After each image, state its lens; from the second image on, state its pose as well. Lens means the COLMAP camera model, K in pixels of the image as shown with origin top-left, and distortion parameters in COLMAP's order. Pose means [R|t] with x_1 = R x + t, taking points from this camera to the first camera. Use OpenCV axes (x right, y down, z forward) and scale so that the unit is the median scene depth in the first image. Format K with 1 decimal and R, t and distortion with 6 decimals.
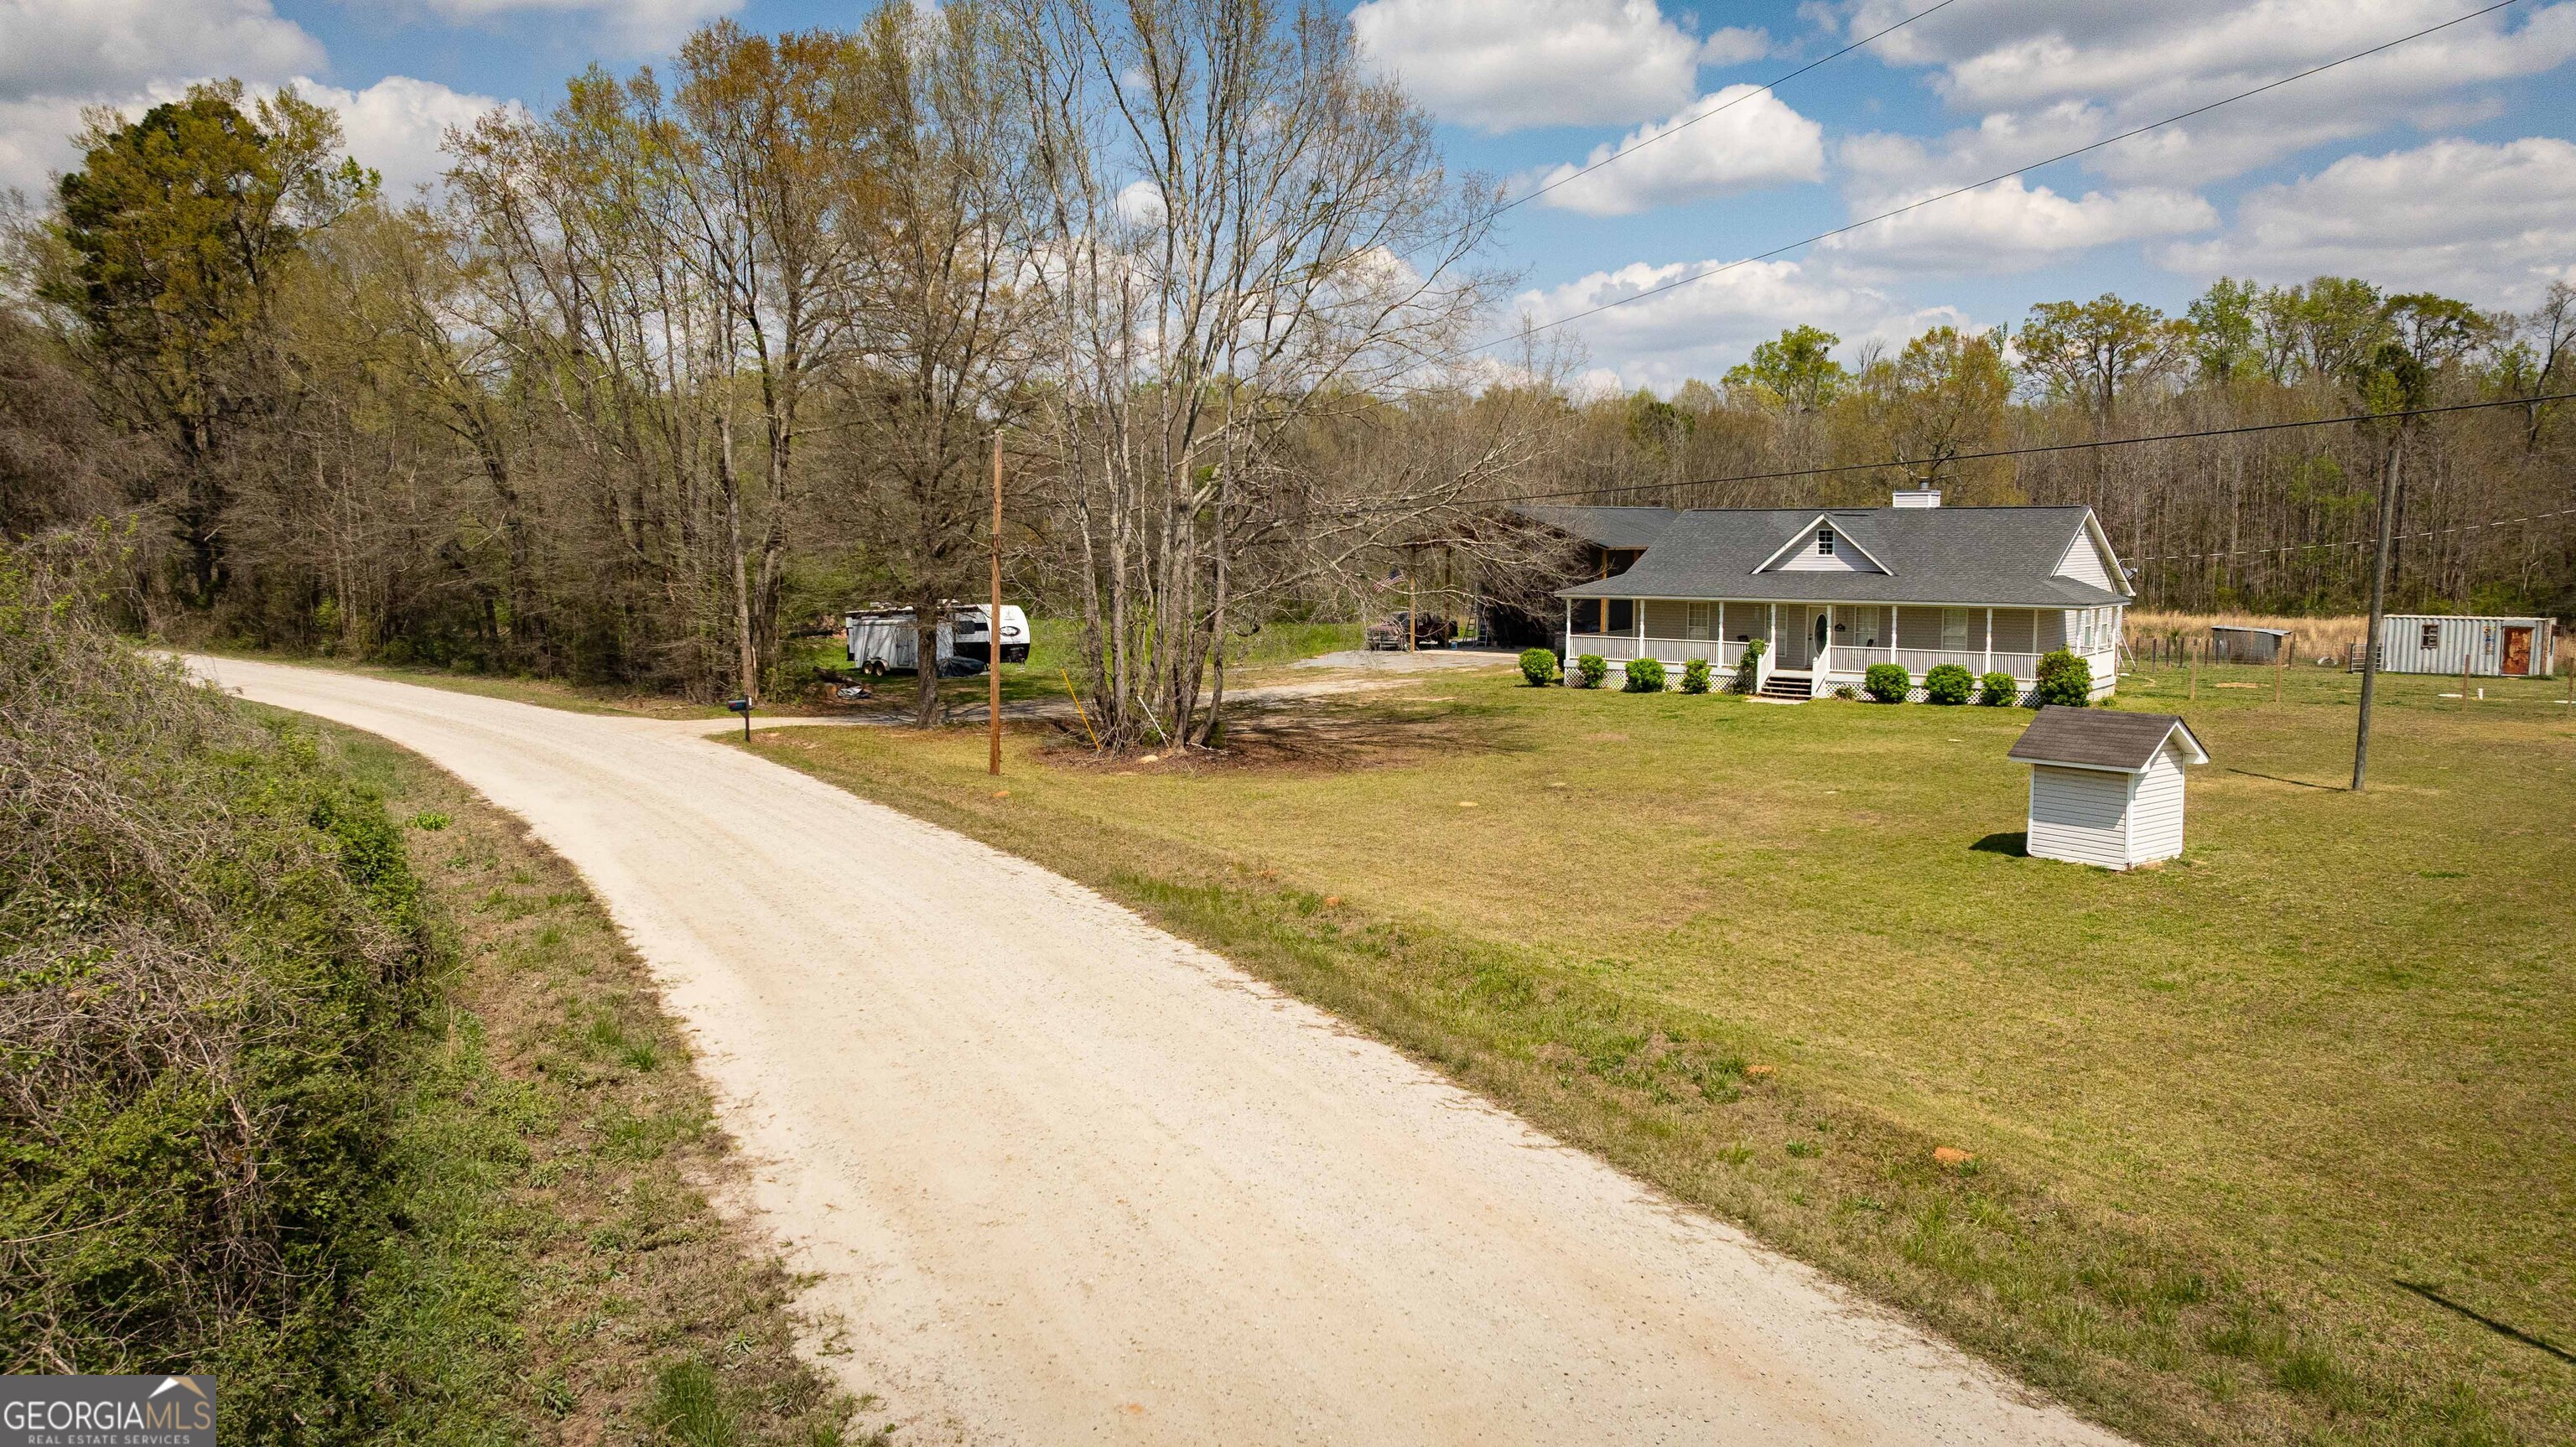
lens RADIAL K [[1814.2, 0, 1288.0], [0, 1814.2, 723.5], [0, 0, 1]] dist [-0.036212, 0.065165]
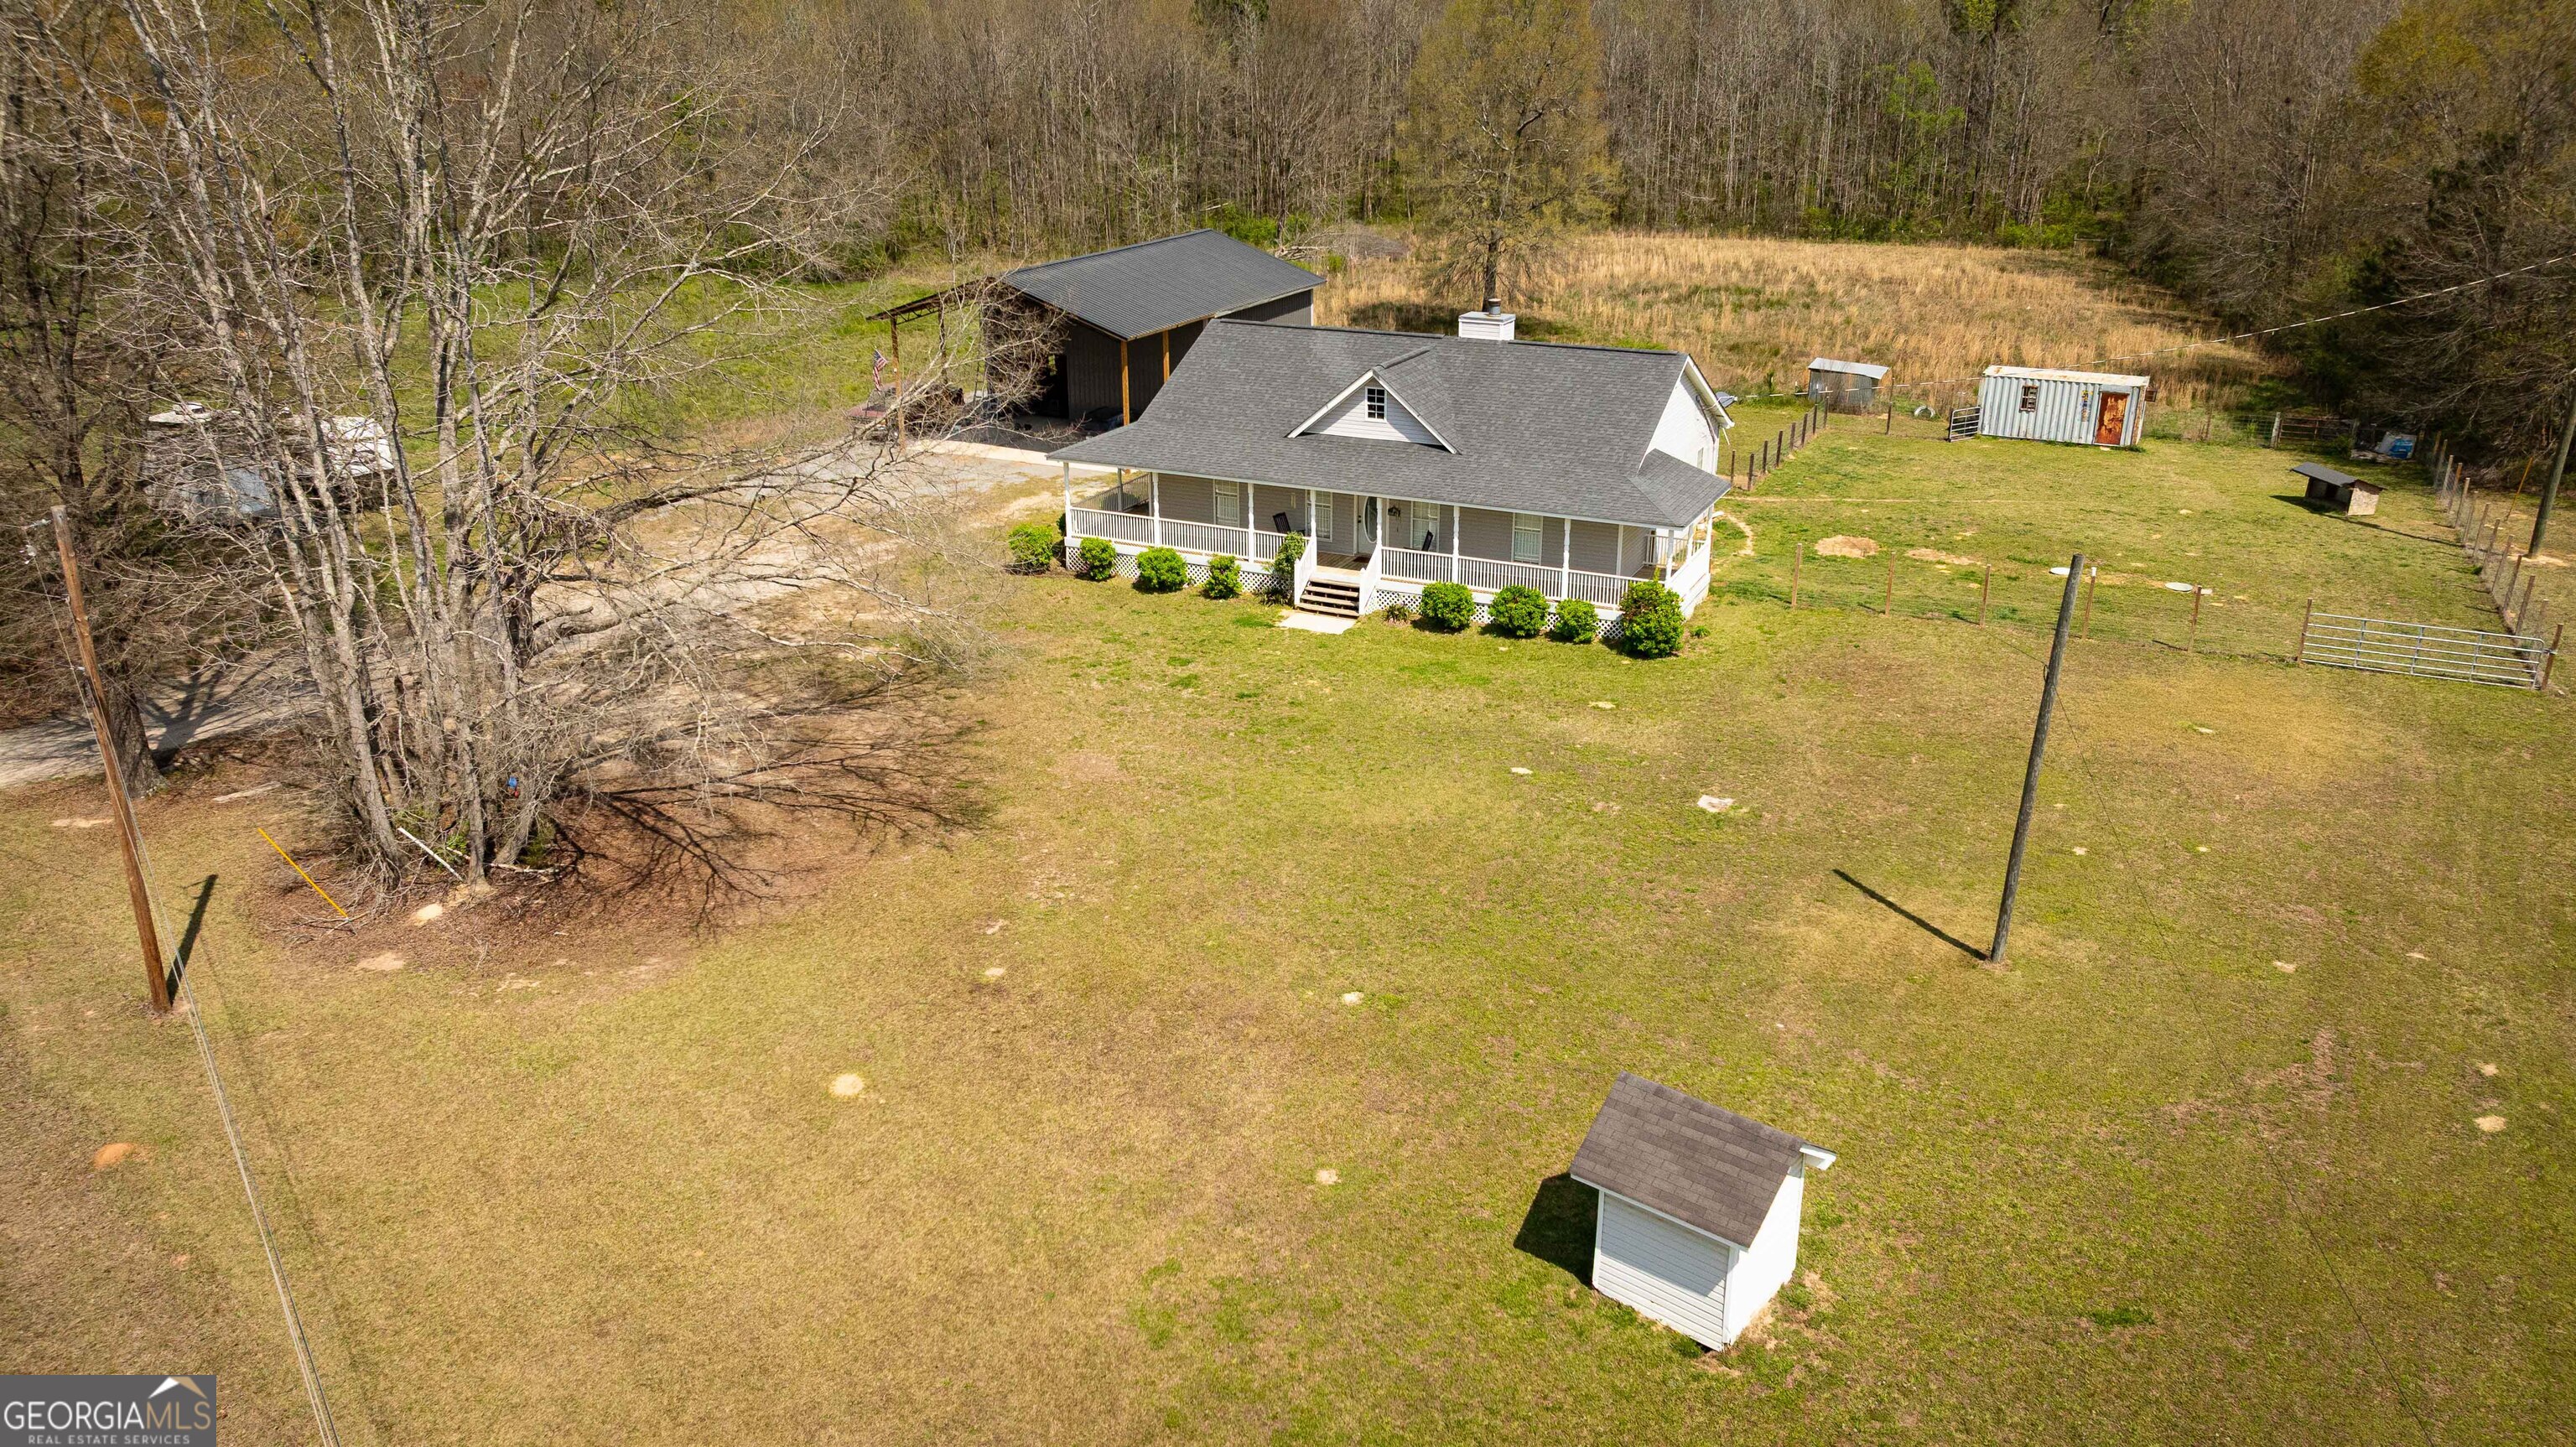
lens RADIAL K [[1815.6, 0, 1288.0], [0, 1815.6, 723.5], [0, 0, 1]] dist [-0.029501, 0.046860]
pose [[0.976969, -0.080251, 0.197717, 0.089441], [0.025970, 0.964414, 0.263118, -0.174743], [-0.211796, -0.251923, 0.944287, 0.216454]]
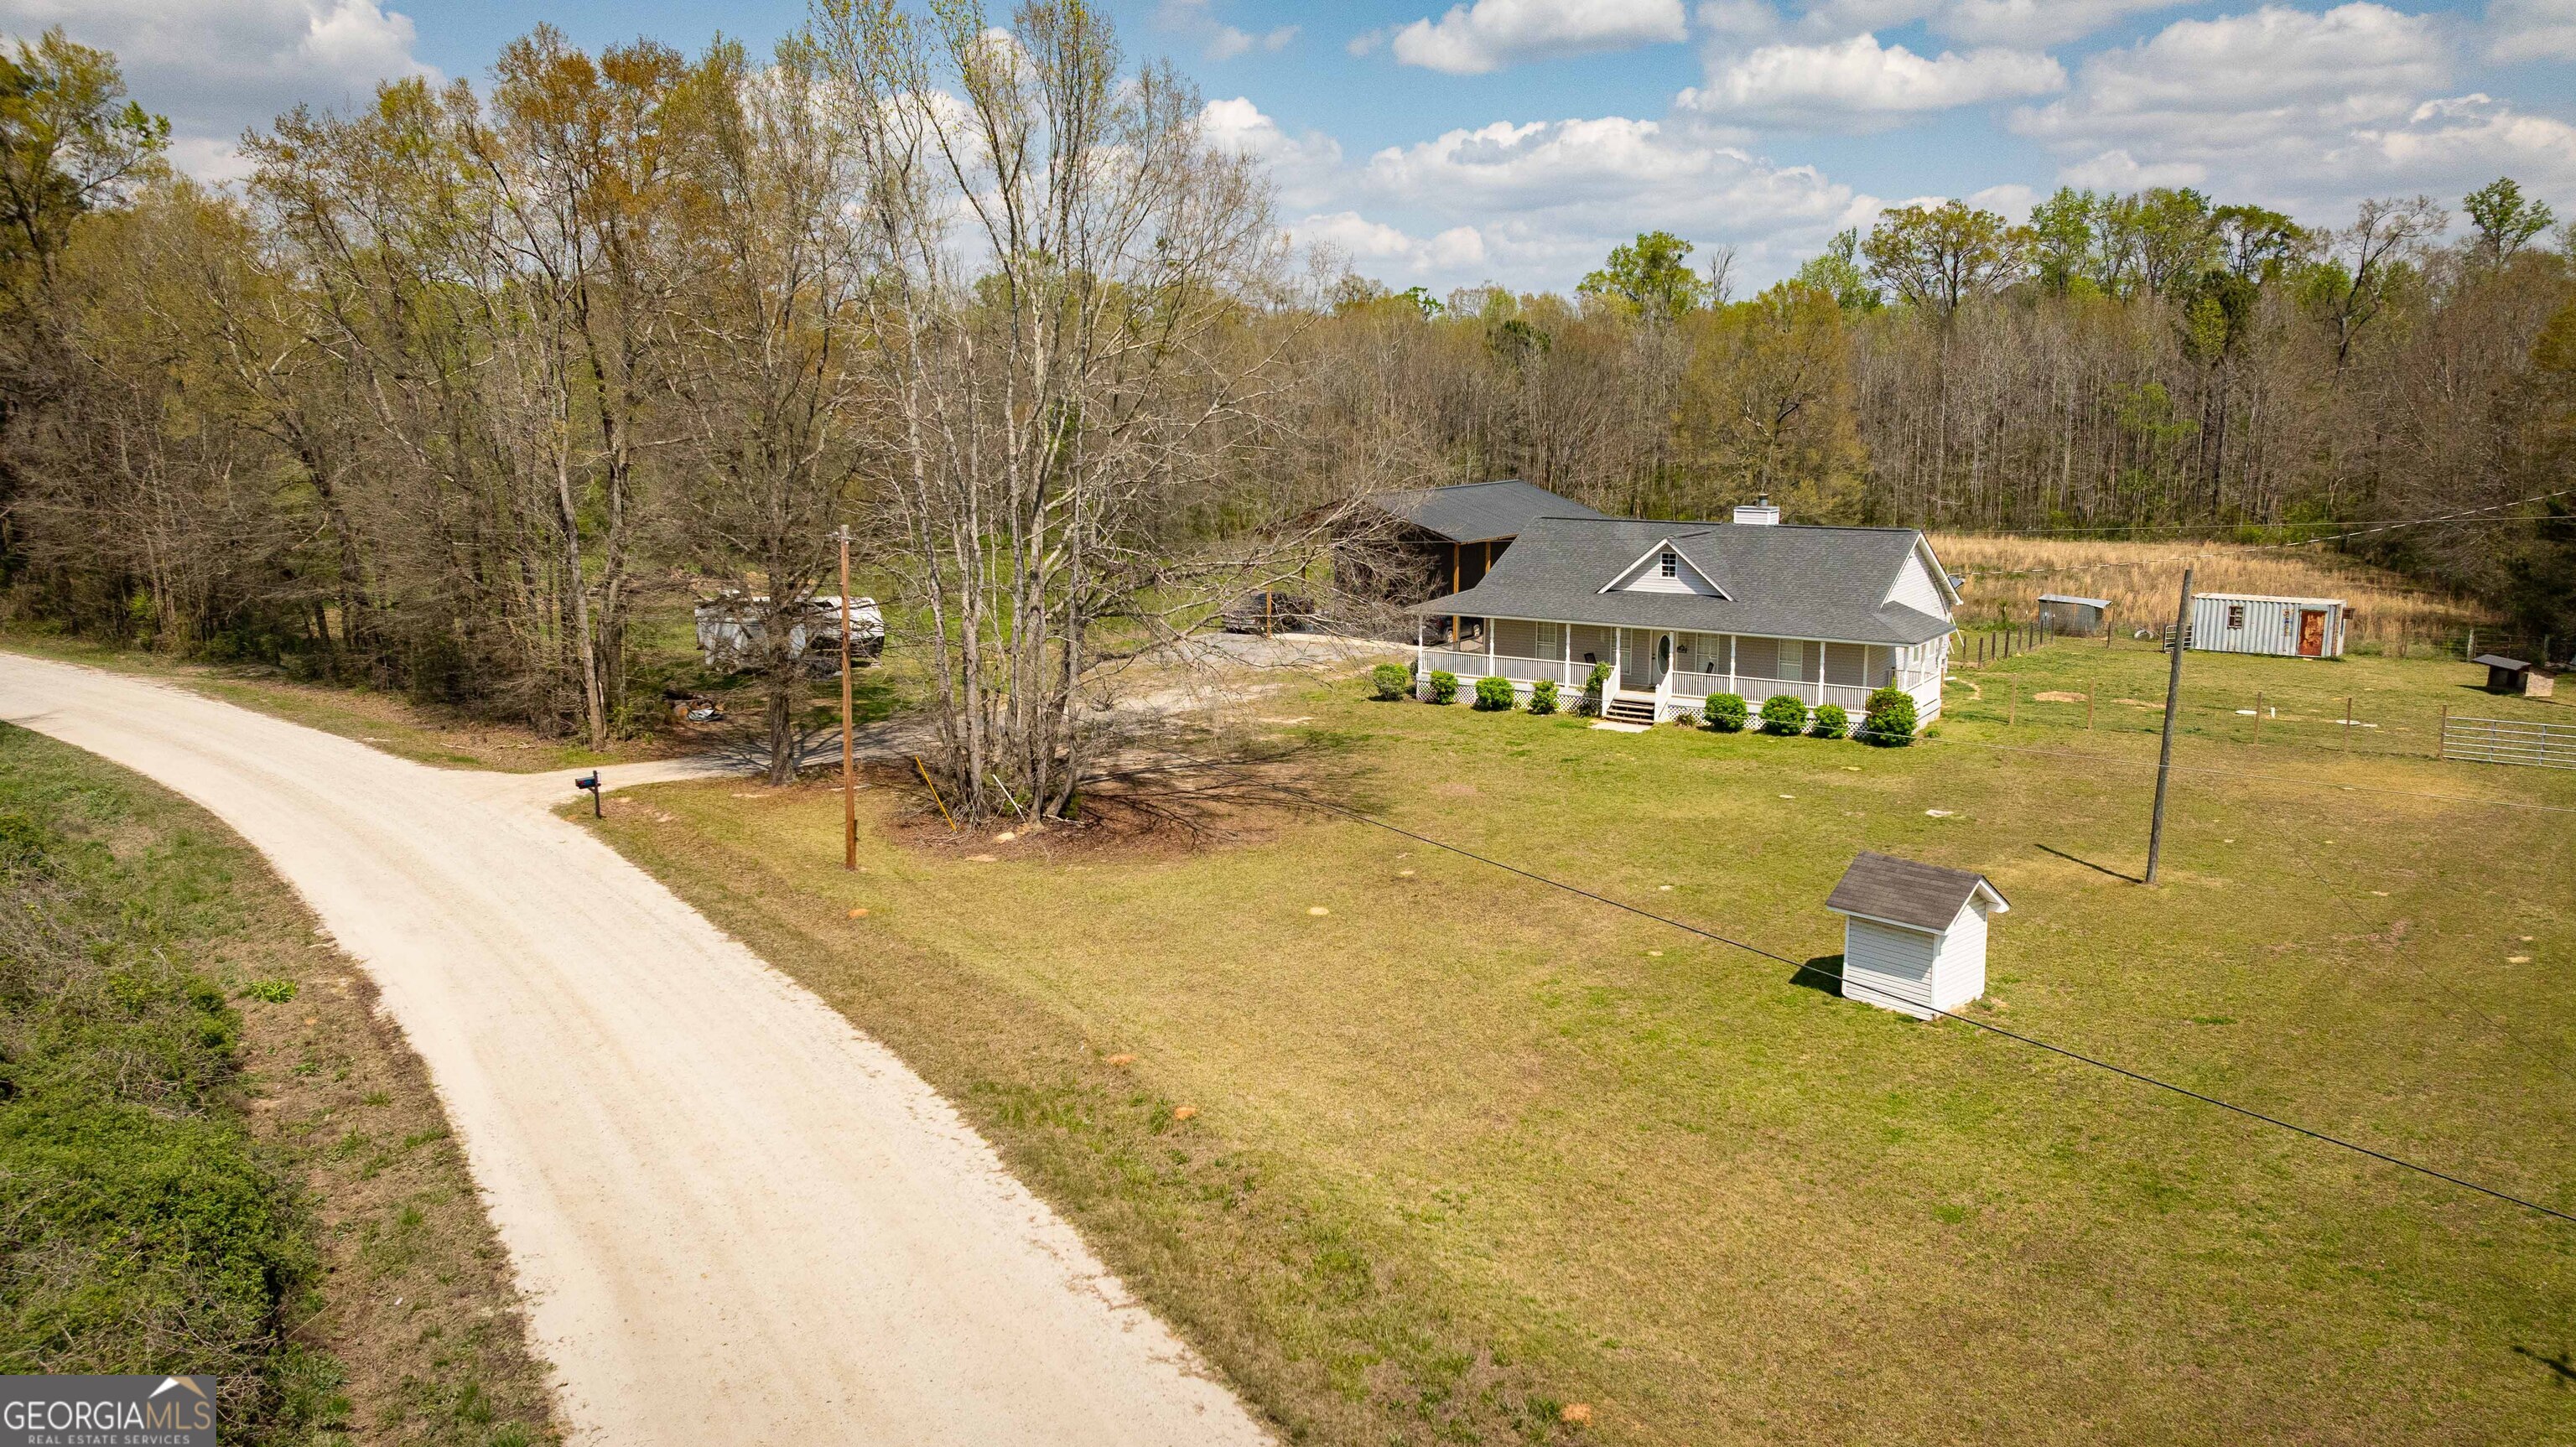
lens RADIAL K [[1815.6, 0, 1288.0], [0, 1815.6, 723.5], [0, 0, 1]] dist [-0.029501, 0.046860]
pose [[0.997103, -0.018206, 0.073850, 0.005173], [0.012703, 0.997154, 0.074314, -0.089335], [-0.074992, -0.073160, 0.994497, -0.009974]]
